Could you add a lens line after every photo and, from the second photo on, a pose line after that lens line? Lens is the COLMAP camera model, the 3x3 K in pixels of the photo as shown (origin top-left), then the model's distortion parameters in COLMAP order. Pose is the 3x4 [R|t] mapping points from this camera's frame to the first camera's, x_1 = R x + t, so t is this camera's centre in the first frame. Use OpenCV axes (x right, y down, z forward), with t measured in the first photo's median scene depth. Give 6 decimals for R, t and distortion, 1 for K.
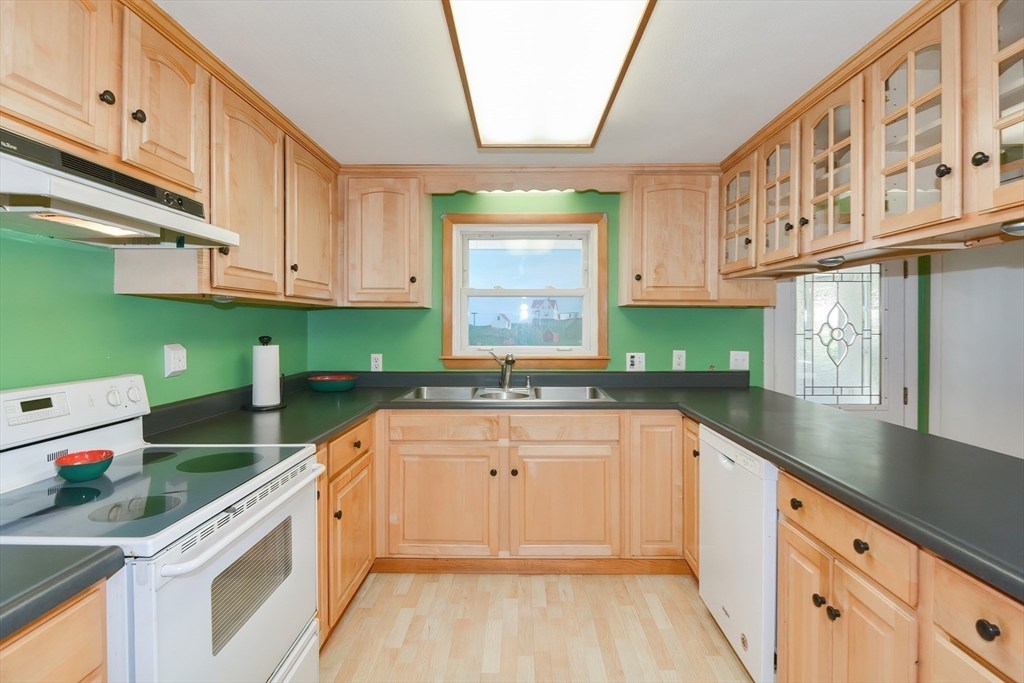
lens RADIAL K [[500.7, 0, 515.8], [0, 500.7, 324.4], [0, 0, 1]] dist [-0.001493, -0.007875]
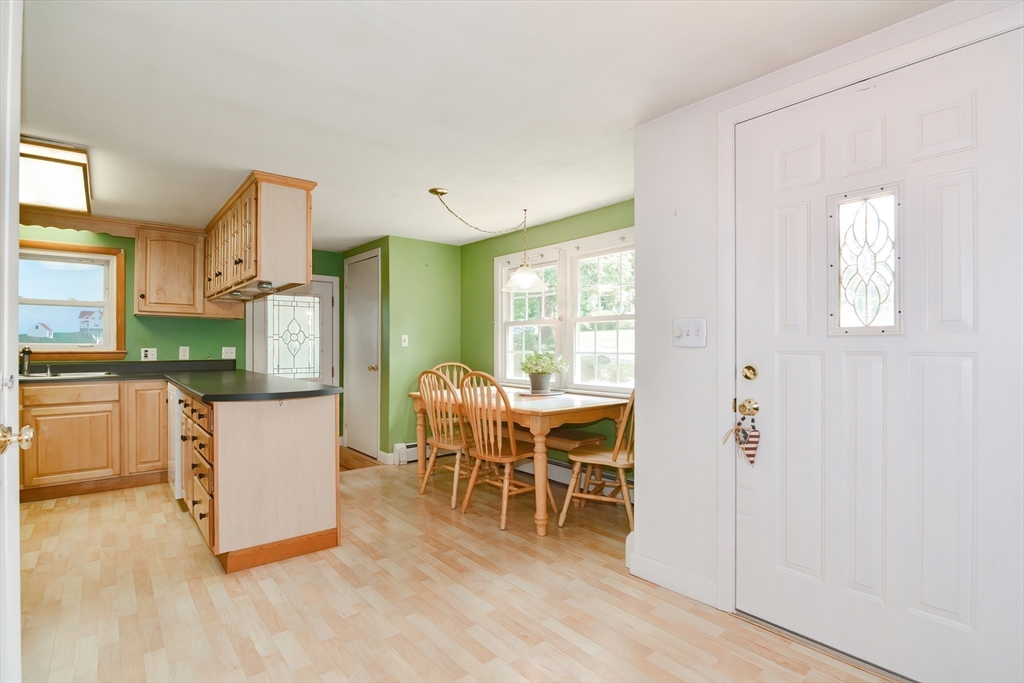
lens RADIAL K [[500.7, 0, 509.1], [0, 500.7, 348.1], [0, 0, 1]] dist [-0.001493, -0.007875]
pose [[0.771286, 0.001421, 0.636487, 0.143000], [-0.002673, 0.999996, 0.001006, 0.060034], [-0.636483, -0.002478, 0.771287, -0.892437]]
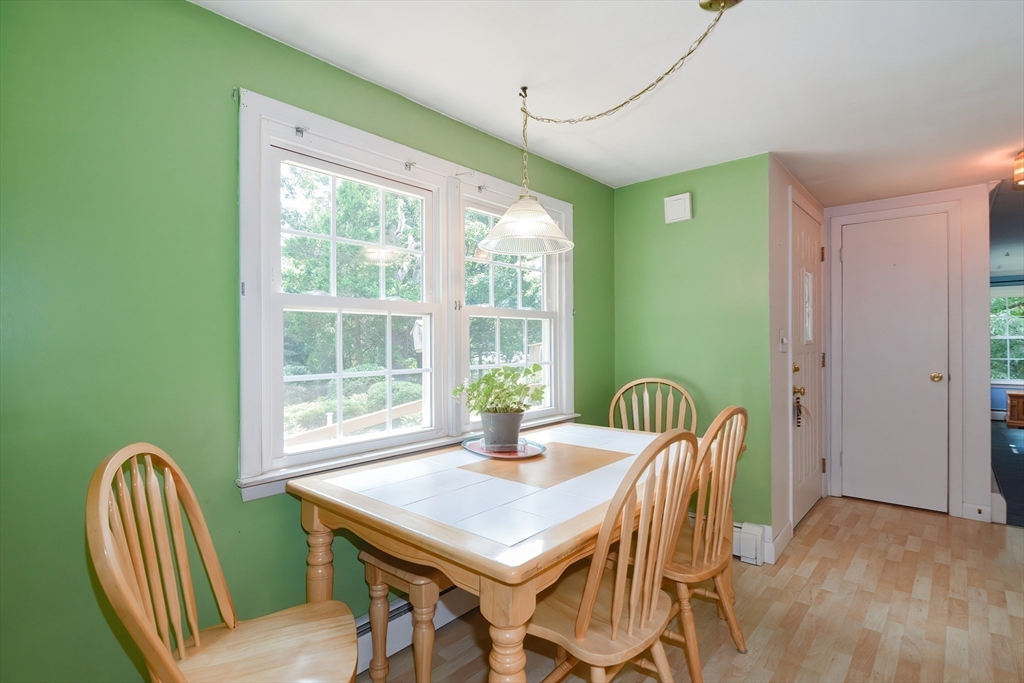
lens RADIAL K [[500.7, 0, 518.4], [0, 500.7, 342.0], [0, 0, 1]] dist [-0.001493, -0.007875]
pose [[-0.747677, 0.003501, 0.664053, 0.621511], [0.005523, 0.999984, 0.000947, 0.032769], [-0.664039, 0.004375, -0.747685, 0.746569]]
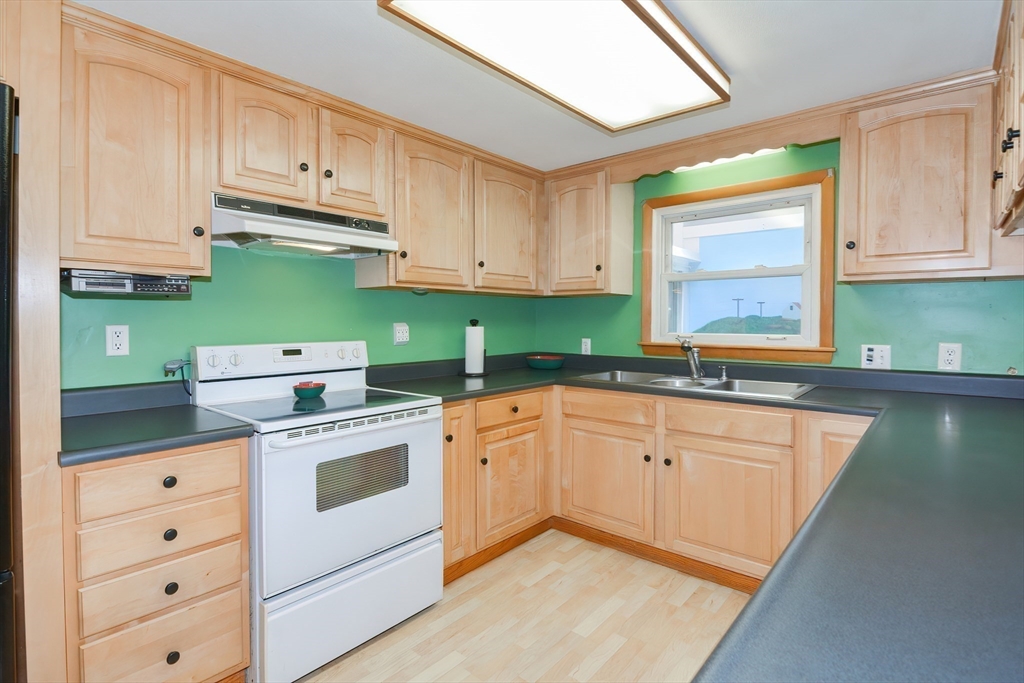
lens RADIAL K [[500.7, 0, 520.0], [0, 500.7, 329.1], [0, 0, 1]] dist [-0.001493, -0.007875]
pose [[0.766595, 0.009409, -0.642062, 0.360292], [0.000363, 0.999886, 0.015087, 0.025127], [0.642130, -0.011799, 0.766505, 0.080992]]
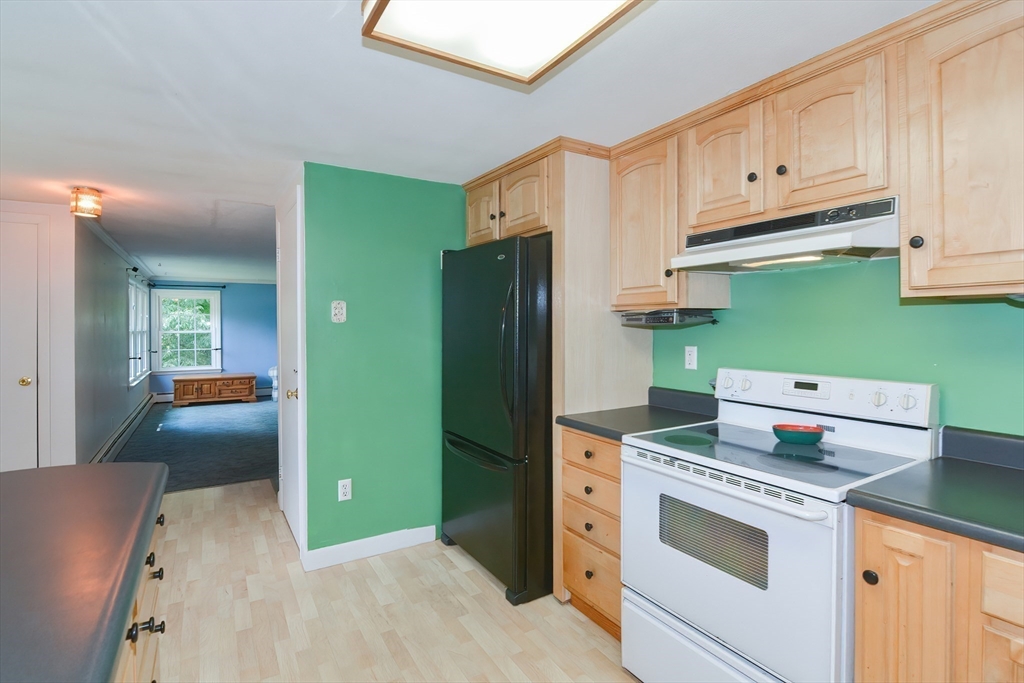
lens RADIAL K [[500.7, 0, 497.7], [0, 500.7, 326.1], [0, 0, 1]] dist [-0.001493, -0.007875]
pose [[-0.864192, 0.008733, -0.503086, 0.258182], [0.007367, 0.999962, 0.004702, -0.013151], [0.503107, 0.000358, -0.864224, 0.851504]]
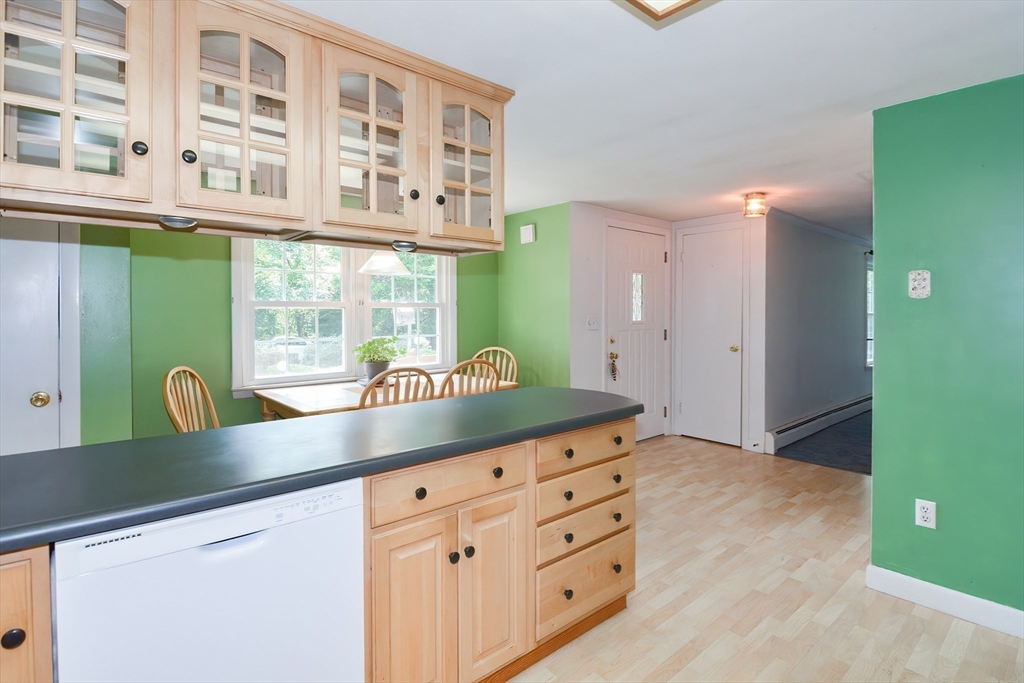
lens RADIAL K [[500.7, 0, 520.4], [0, 500.7, 316.8], [0, 0, 1]] dist [-0.001493, -0.007875]
pose [[-0.660091, -0.003633, 0.751177, -0.163339], [0.003083, 0.999967, 0.007546, 0.004200], [-0.751180, 0.007297, -0.660057, 0.810880]]
